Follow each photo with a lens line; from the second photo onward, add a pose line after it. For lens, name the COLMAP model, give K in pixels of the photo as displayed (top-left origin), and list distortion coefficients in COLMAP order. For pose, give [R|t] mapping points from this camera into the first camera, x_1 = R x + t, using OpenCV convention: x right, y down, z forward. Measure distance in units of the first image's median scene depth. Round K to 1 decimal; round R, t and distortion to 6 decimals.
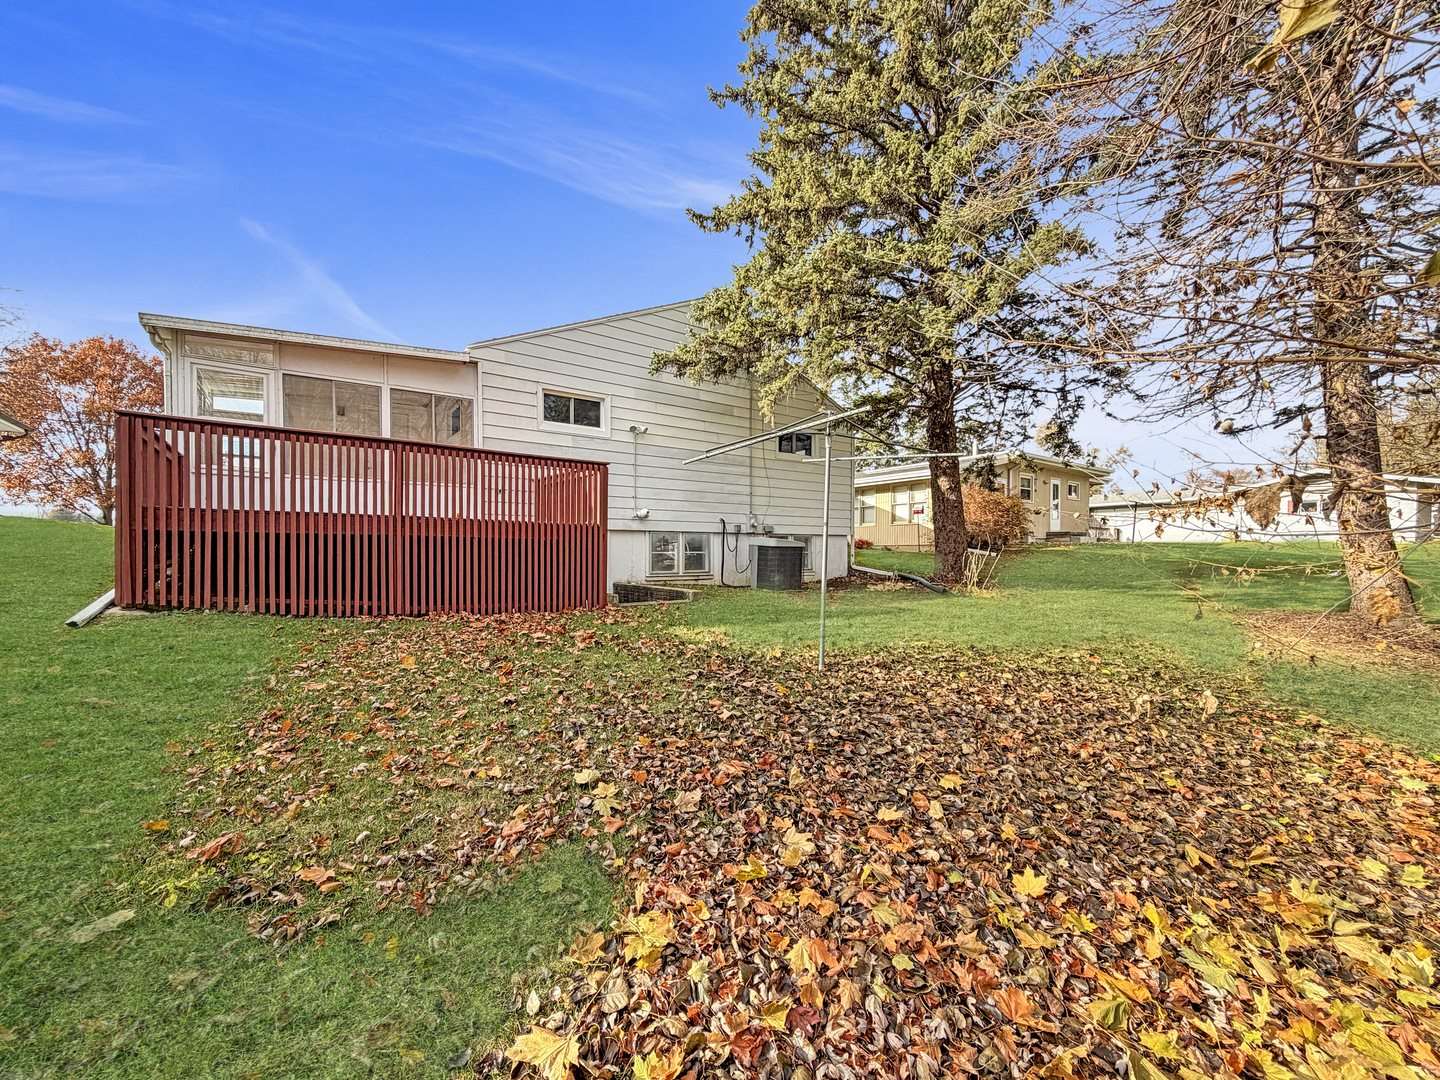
lens RADIAL K [[590.6, 0, 714.4], [0, 590.6, 566.4], [0, 0, 1]] dist [0.000315, 0.000155]
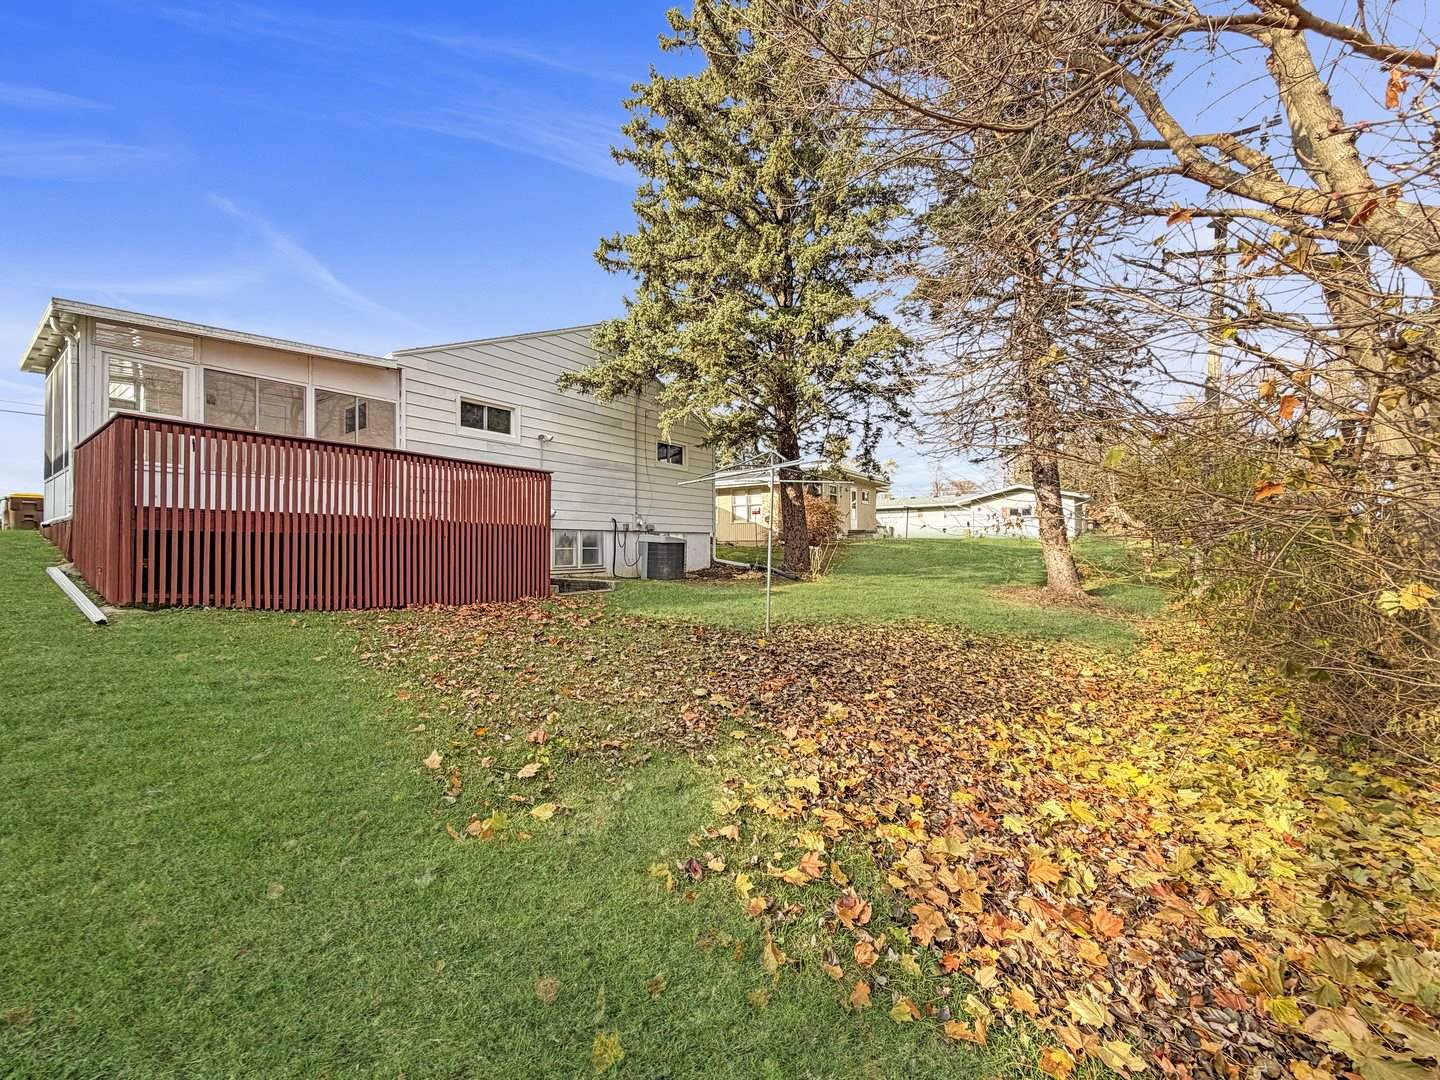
lens RADIAL K [[570.2, 0, 720.0], [0, 570.2, 540.0], [0, 0, 1]] dist [0.000474, 0.000199]
pose [[0.950737, 0.000266, 0.309998, -0.158437], [0.010626, 0.999384, -0.033446, -0.000352], [-0.309816, 0.035092, 0.950149, -0.120924]]
